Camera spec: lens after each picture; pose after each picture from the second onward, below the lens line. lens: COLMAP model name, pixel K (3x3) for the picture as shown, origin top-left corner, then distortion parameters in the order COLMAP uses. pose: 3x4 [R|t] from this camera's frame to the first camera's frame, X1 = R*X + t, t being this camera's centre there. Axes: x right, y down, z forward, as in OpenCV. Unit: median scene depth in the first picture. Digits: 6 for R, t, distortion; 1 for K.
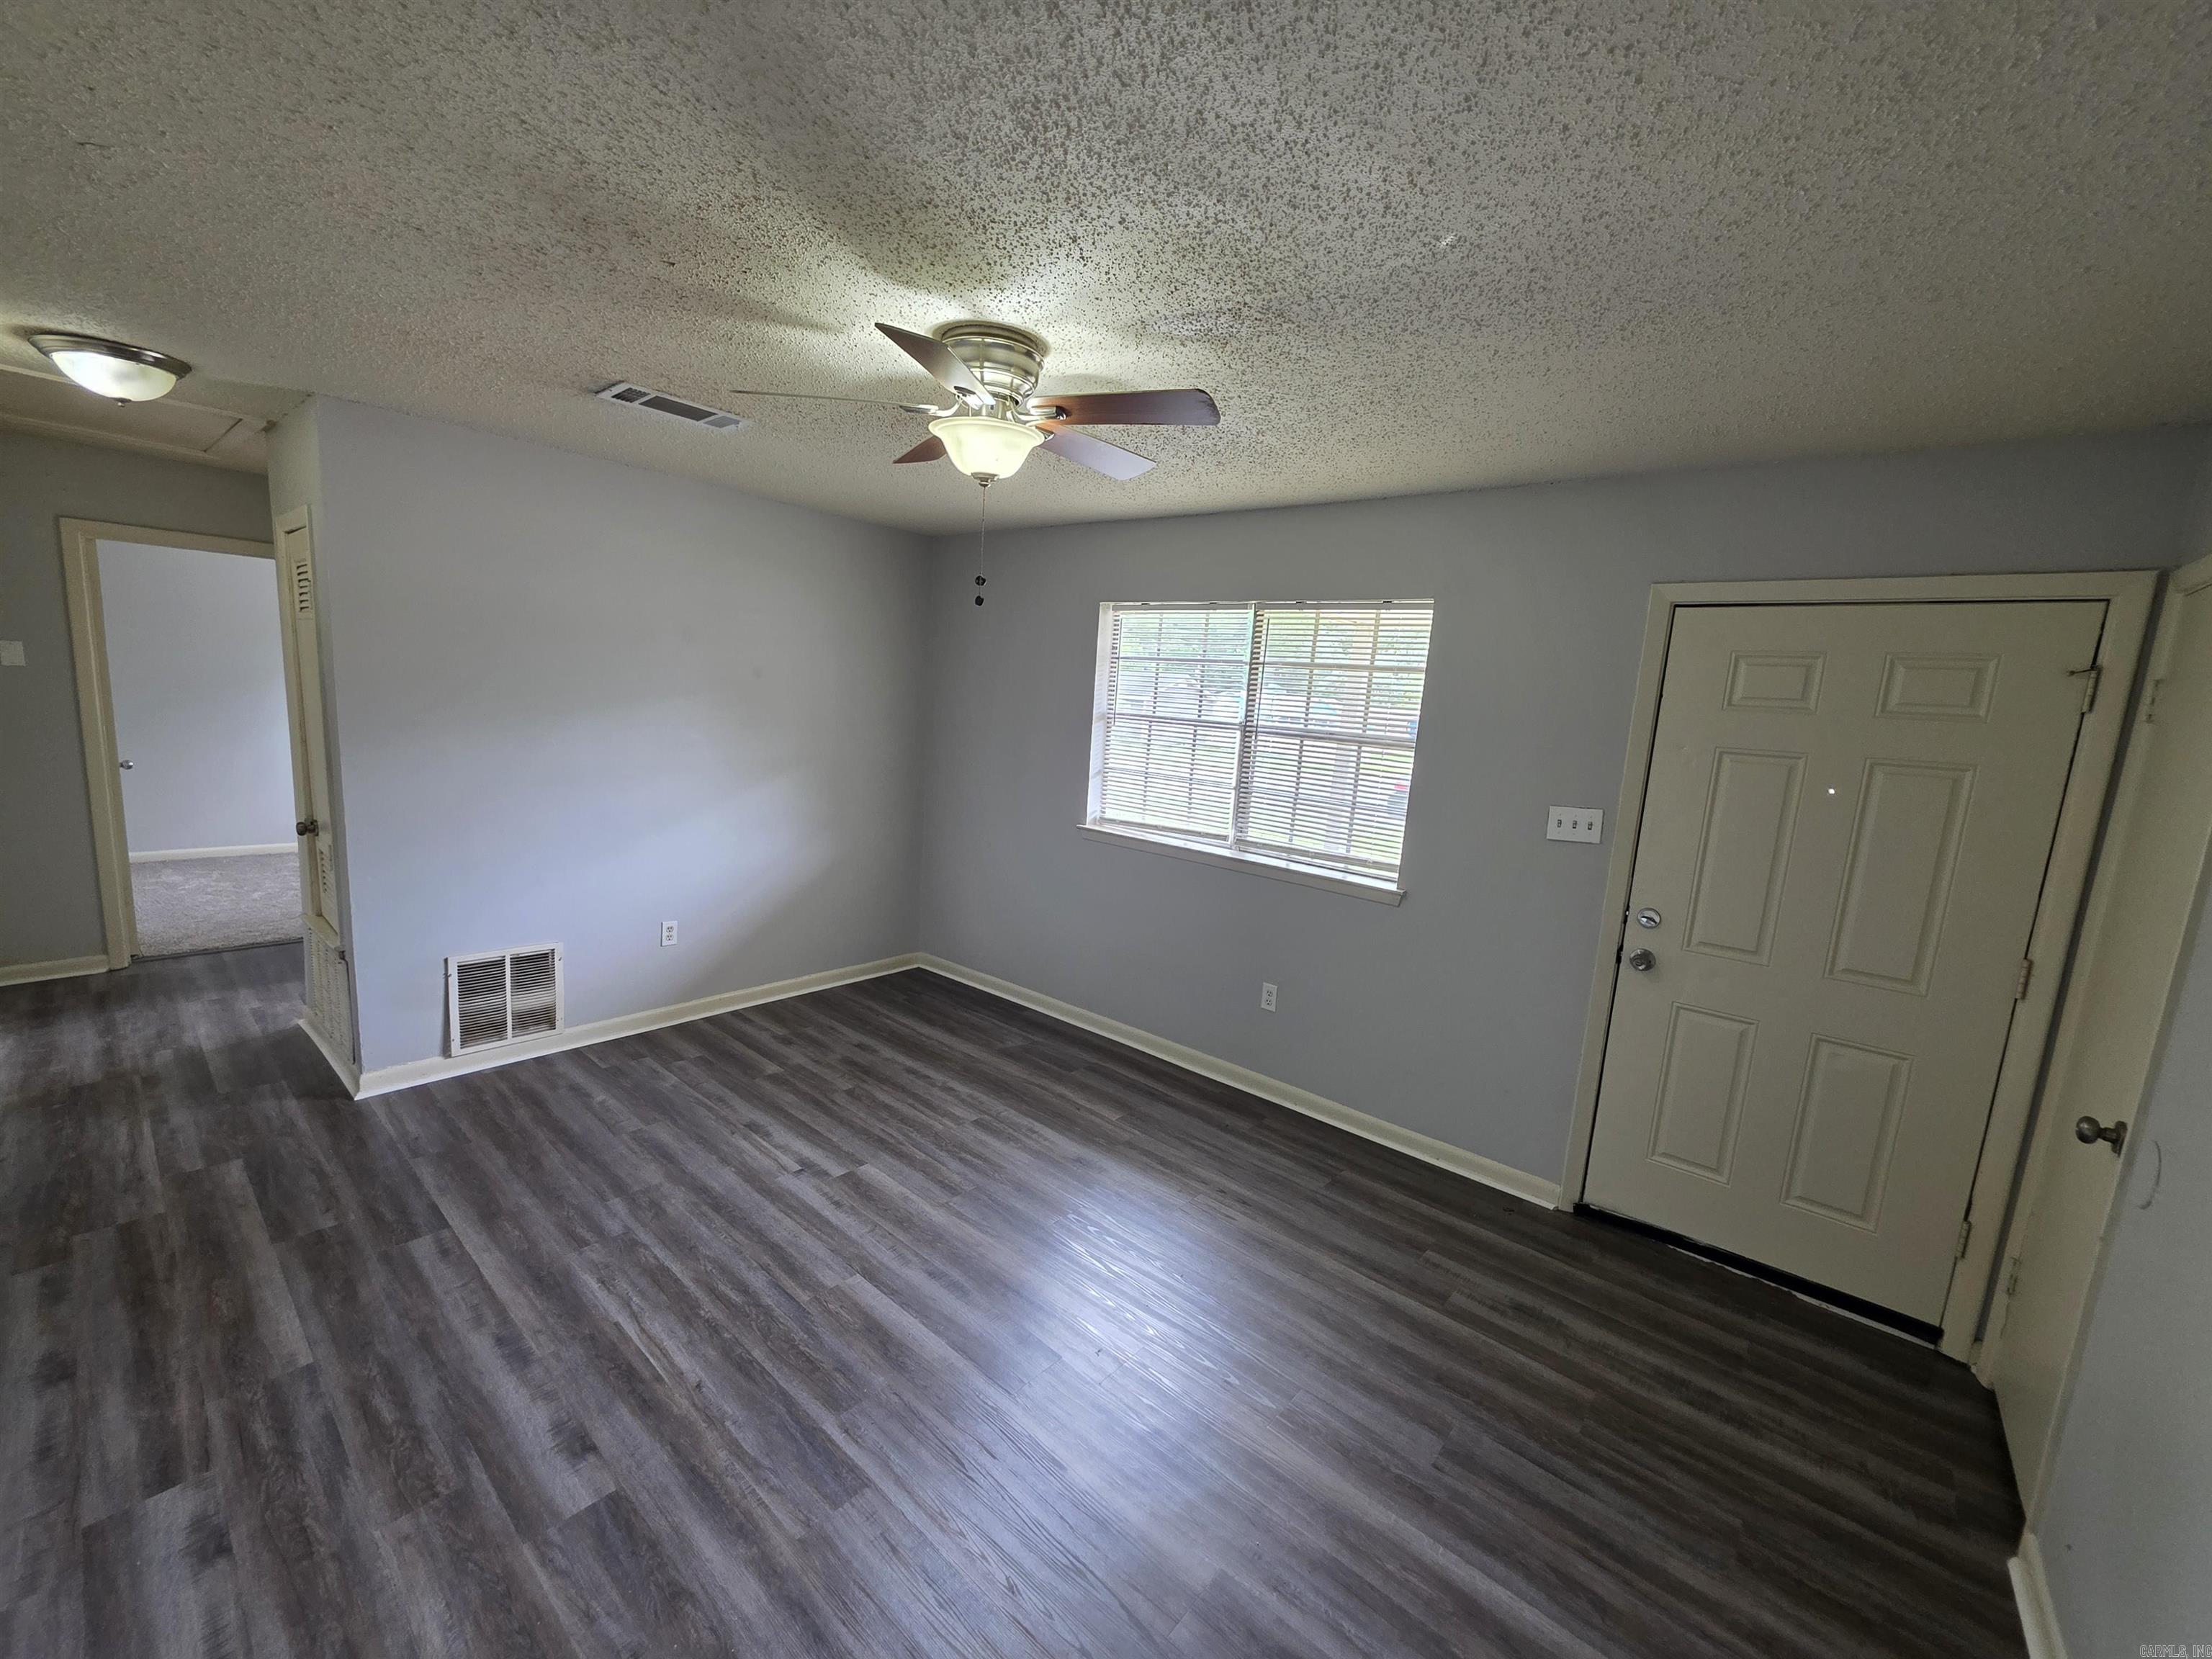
lens RADIAL K [[894.9, 0, 1108.9], [0, 894.9, 827.2], [0, 0, 1]] dist [0.002467, 0.000385]
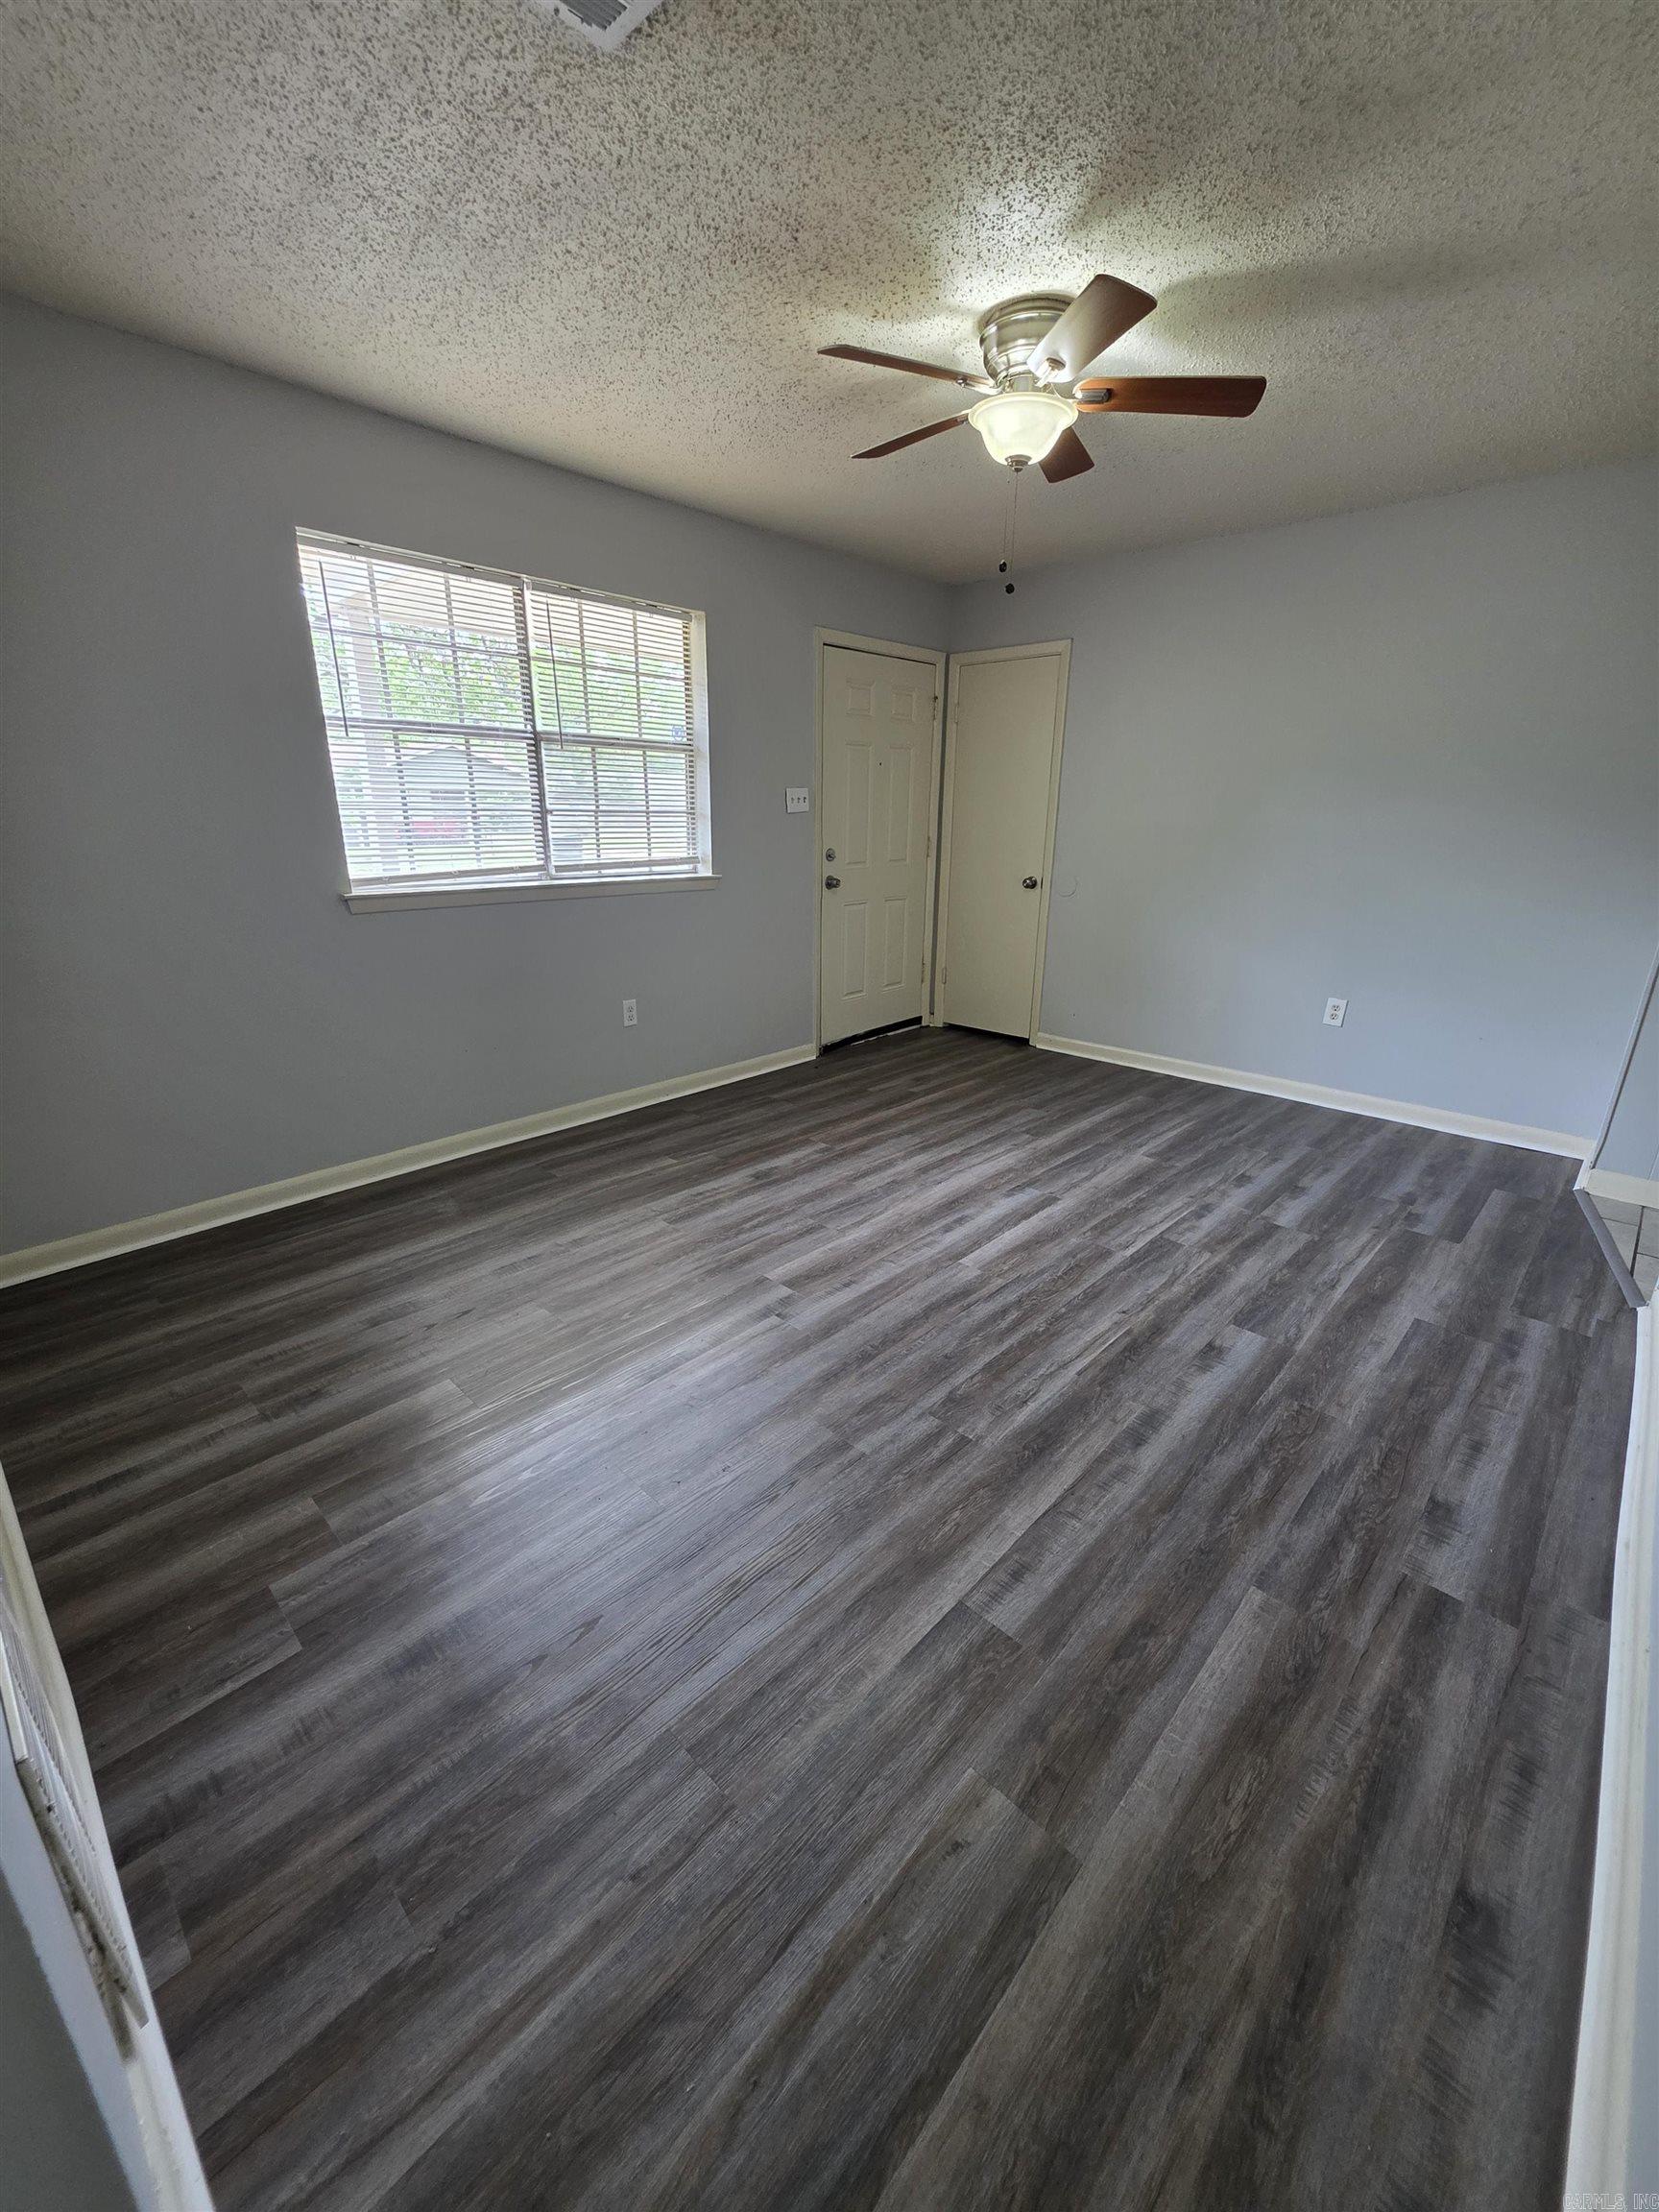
lens RADIAL K [[894.9, 0, 840.0], [0, 894.9, 1091.1], [0, 0, 1]] dist [0.002467, 0.000385]
pose [[0.041776, -0.367889, 0.928931, -1.235224], [0.144559, 0.922185, 0.358716, -0.094991], [-0.988614, 0.119300, 0.091707, 1.043788]]
